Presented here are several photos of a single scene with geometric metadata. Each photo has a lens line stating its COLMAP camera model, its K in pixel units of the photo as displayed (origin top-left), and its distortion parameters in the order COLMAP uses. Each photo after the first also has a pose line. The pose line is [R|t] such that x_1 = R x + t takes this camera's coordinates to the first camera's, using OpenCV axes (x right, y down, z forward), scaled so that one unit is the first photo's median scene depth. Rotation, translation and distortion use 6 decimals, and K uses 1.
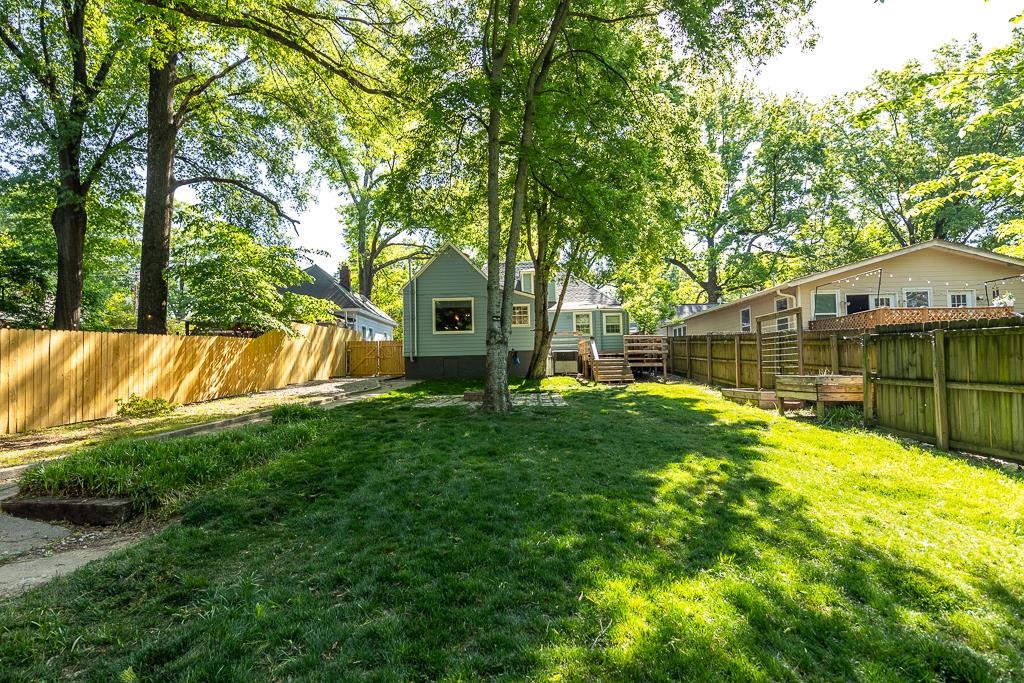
lens RADIAL K [[511.1, 0, 507.8], [0, 511.1, 343.4], [0, 0, 1]] dist [0.036687, -0.000310]
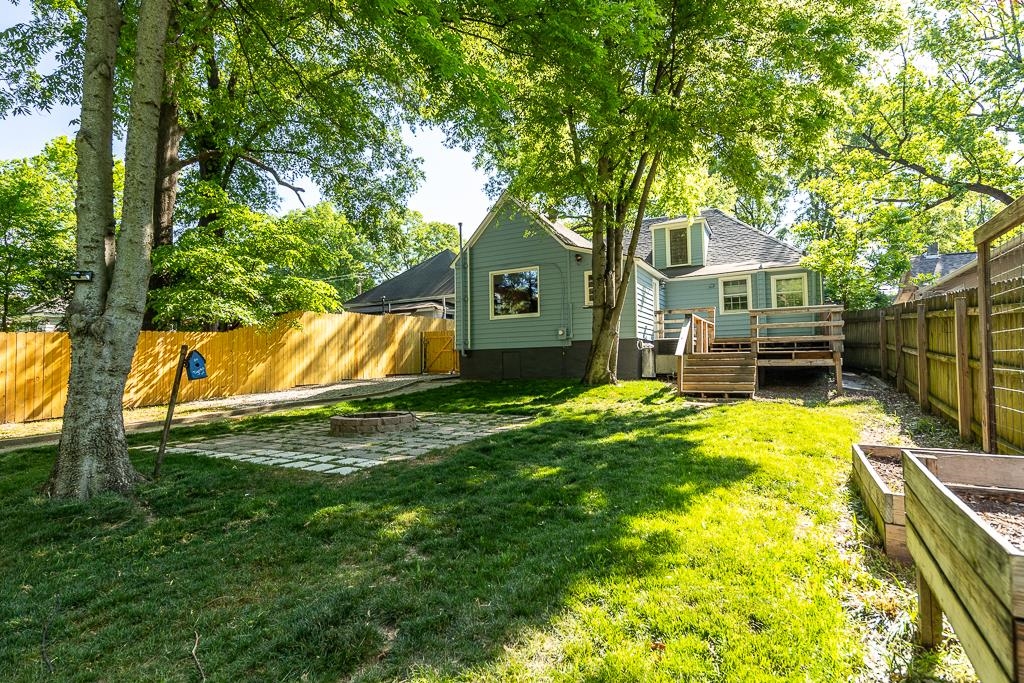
lens RADIAL K [[511.1, 0, 507.8], [0, 511.1, 343.4], [0, 0, 1]] dist [0.036687, -0.000310]
pose [[0.889446, -0.015308, -0.456783, 0.249355], [0.027040, 0.999451, 0.019158, 0.003219], [0.456239, -0.029391, 0.889372, 0.389834]]
